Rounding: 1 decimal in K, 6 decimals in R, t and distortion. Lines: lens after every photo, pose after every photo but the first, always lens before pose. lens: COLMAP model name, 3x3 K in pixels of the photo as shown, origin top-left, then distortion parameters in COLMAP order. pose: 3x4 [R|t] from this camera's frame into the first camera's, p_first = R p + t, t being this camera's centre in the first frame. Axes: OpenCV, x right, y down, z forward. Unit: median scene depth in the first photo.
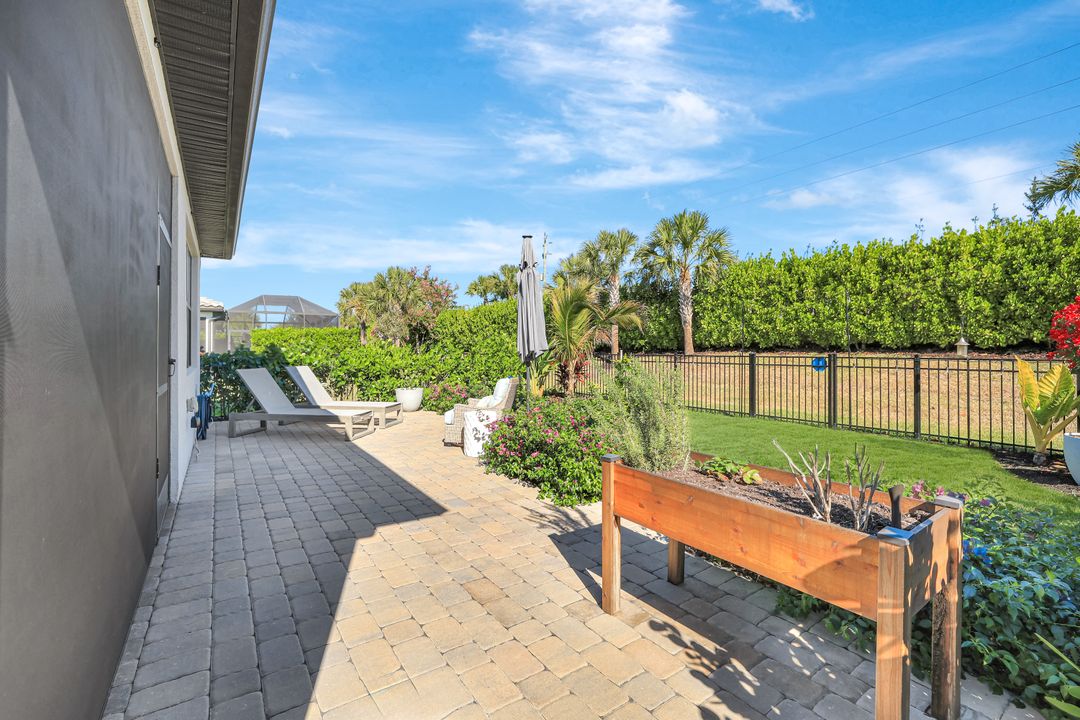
lens RADIAL K [[490.8, 0, 547.2], [0, 490.8, 361.4], [0, 0, 1]] dist [-0.021456, 0.000131]
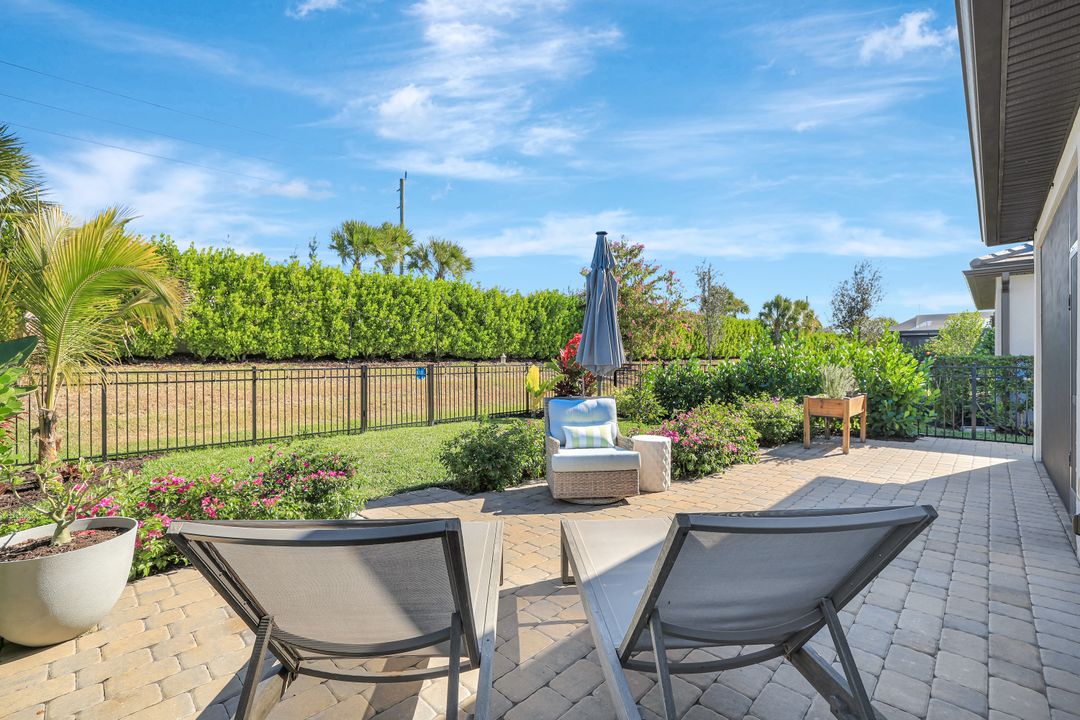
lens RADIAL K [[490.8, 0, 547.2], [0, 490.8, 361.4], [0, 0, 1]] dist [-0.021456, 0.000131]
pose [[-0.202846, -0.000759, 0.979210, -0.483907], [0.028773, 0.999563, 0.006735, -0.015332], [-0.978788, 0.029541, -0.202735, 0.697115]]
